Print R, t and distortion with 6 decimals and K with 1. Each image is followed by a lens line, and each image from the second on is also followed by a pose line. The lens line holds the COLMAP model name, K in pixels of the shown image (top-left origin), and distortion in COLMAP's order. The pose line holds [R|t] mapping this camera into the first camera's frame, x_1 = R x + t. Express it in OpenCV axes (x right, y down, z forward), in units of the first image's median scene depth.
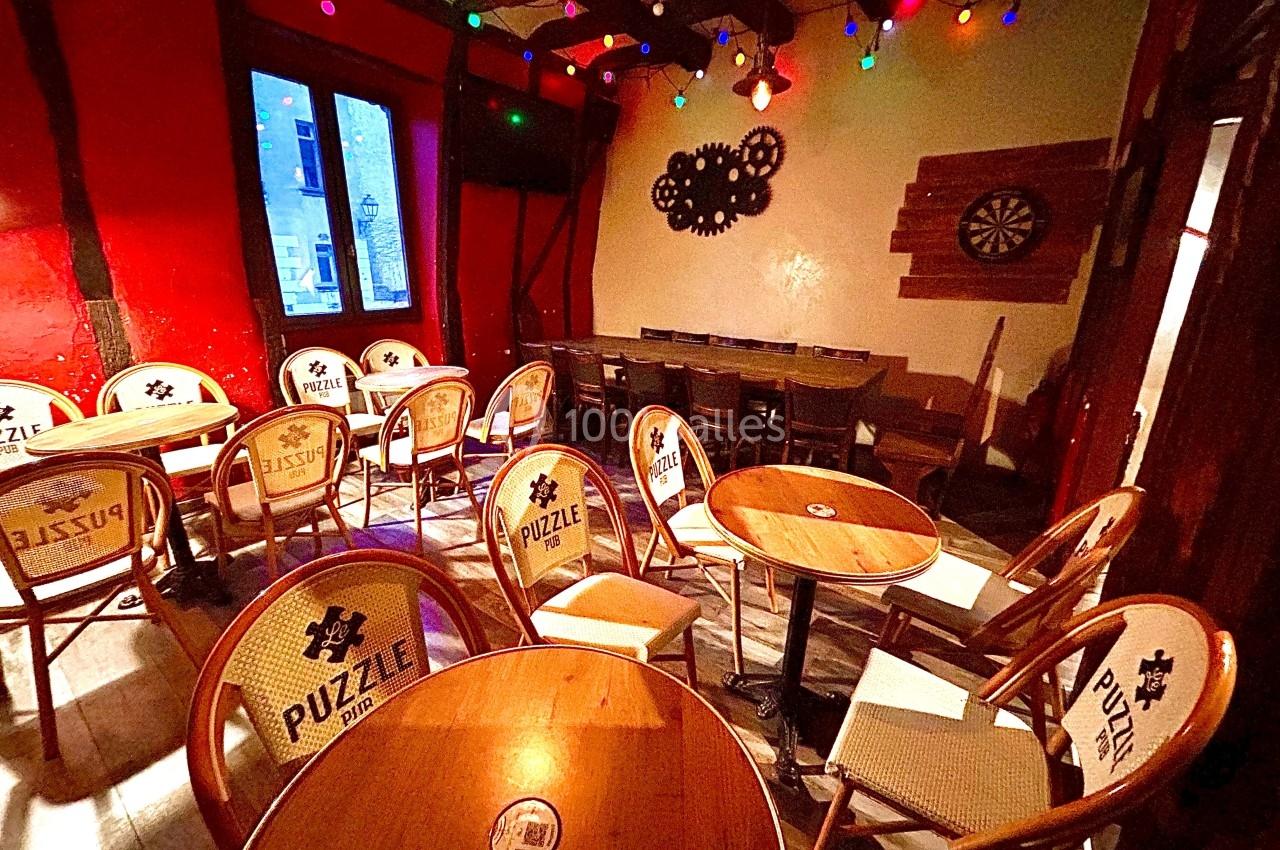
lens RADIAL K [[516.5, 0, 633.3], [0, 516.5, 431.3], [0, 0, 1]] dist [0.001834, 0.000083]
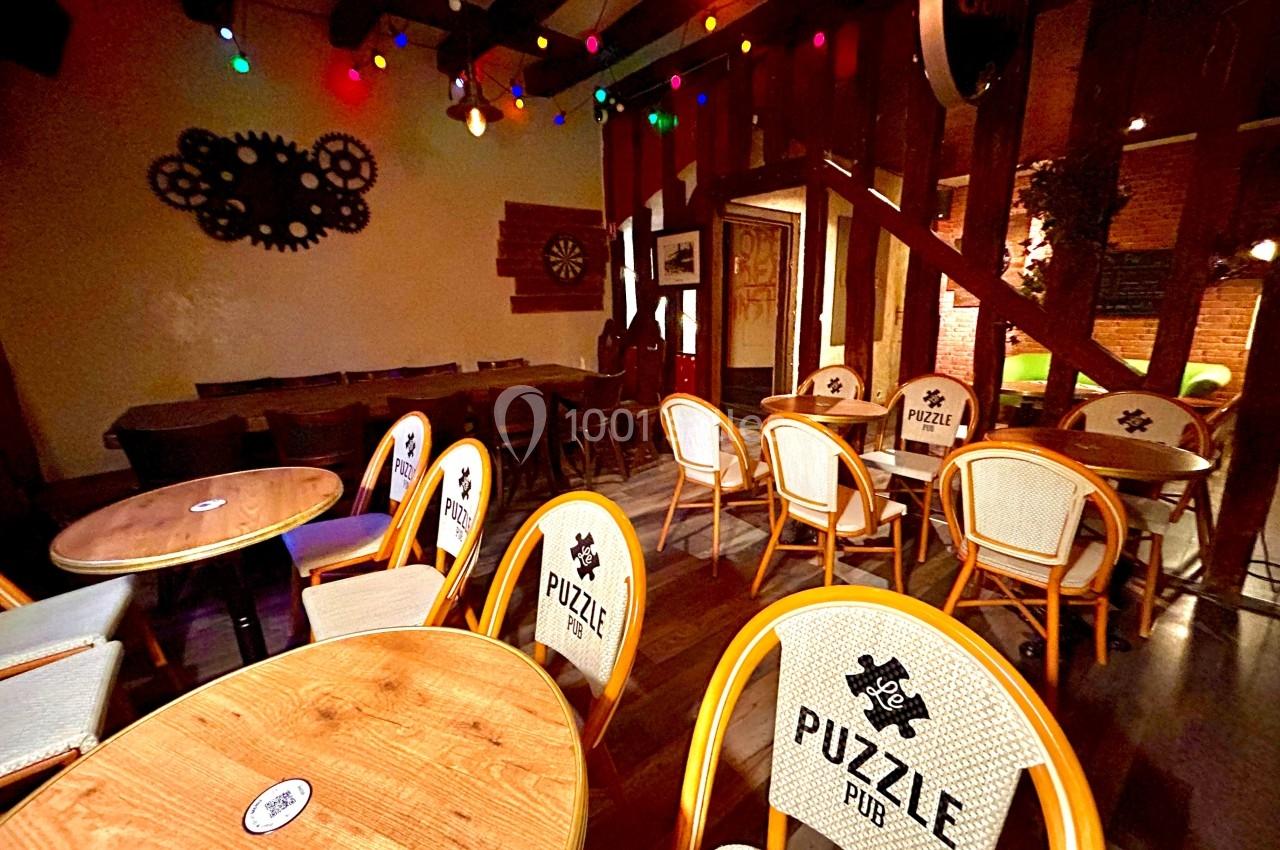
lens RADIAL K [[538.0, 0, 647.6], [0, 538.0, 430.7], [0, 0, 1]] dist [-0.000771, 0.006528]
pose [[0.266556, -0.242518, 0.932809, -0.568136], [0.314211, 0.936817, 0.153773, -0.086821], [-0.911164, 0.252109, 0.325916, 0.334983]]
